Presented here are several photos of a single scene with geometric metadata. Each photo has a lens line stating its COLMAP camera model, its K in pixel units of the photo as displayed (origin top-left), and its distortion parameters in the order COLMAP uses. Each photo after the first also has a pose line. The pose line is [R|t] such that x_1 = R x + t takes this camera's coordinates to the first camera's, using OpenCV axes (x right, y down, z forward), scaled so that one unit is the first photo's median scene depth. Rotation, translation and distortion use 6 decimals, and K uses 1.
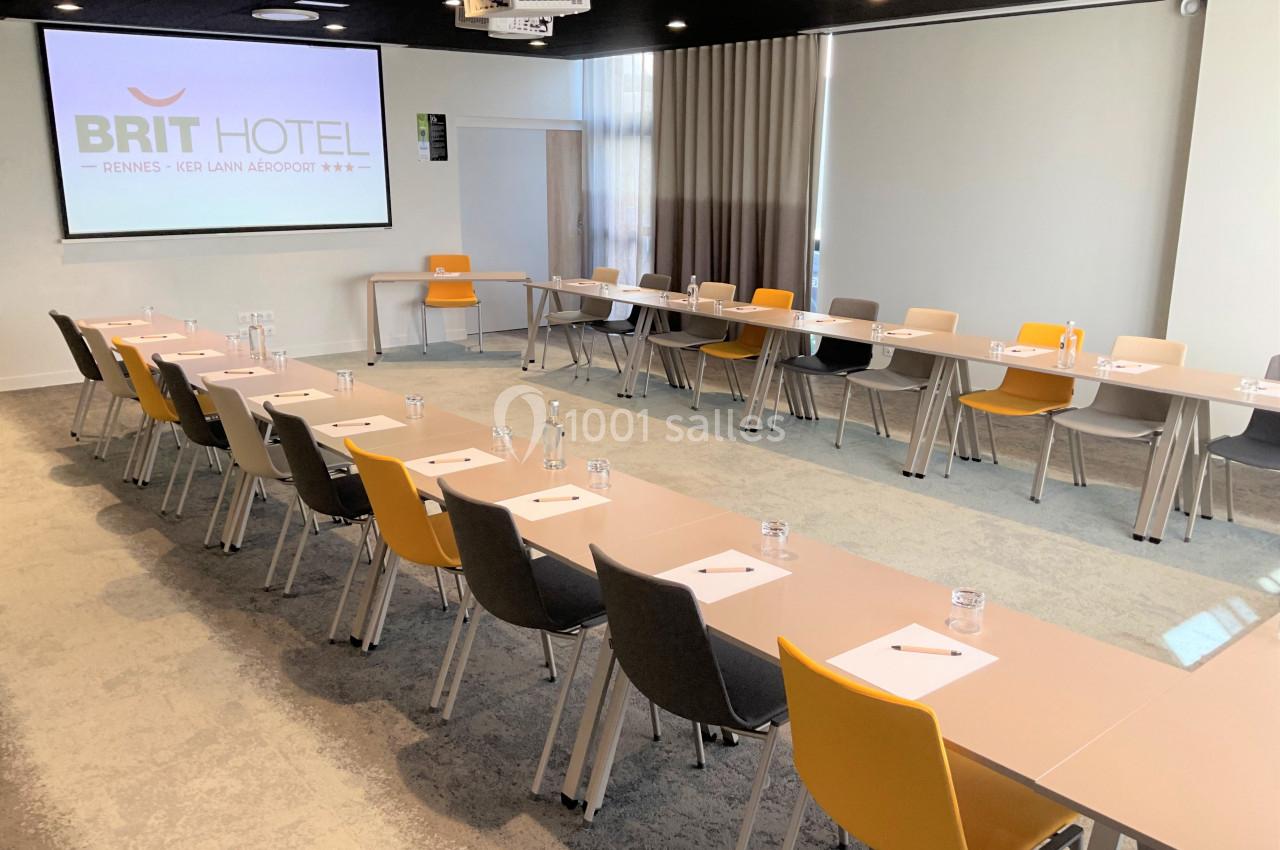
lens RADIAL K [[1051.6, 0, 589.8], [0, 1051.6, 423.8], [0, 0, 1]] dist [0.000489, -0.001531]
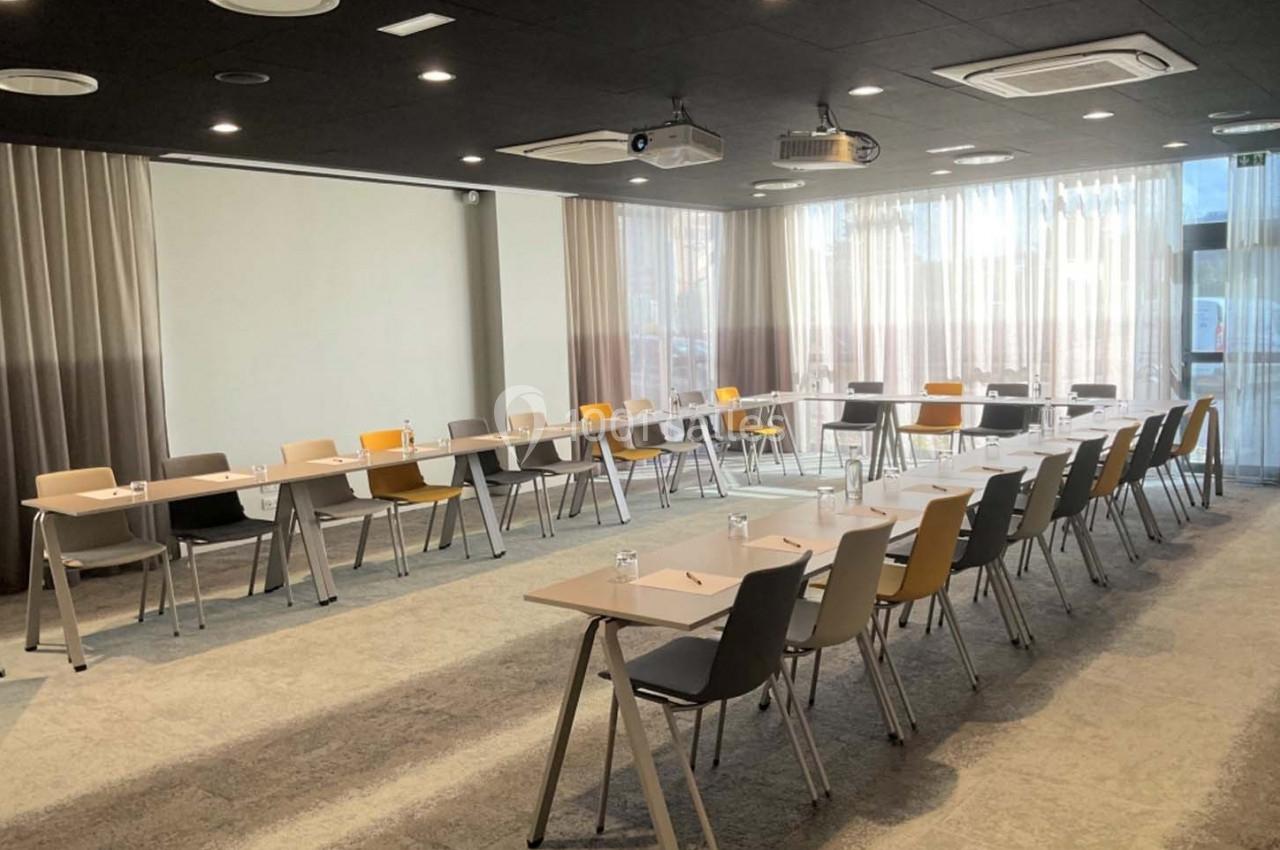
lens RADIAL K [[1051.6, 0, 589.8], [0, 1051.6, 423.8], [0, 0, 1]] dist [0.000489, -0.001531]
pose [[-0.191667, -0.104589, 0.975871, -1.144574], [0.253264, 0.955360, 0.152133, -0.325702], [-0.948220, 0.276312, -0.156622, 1.357528]]
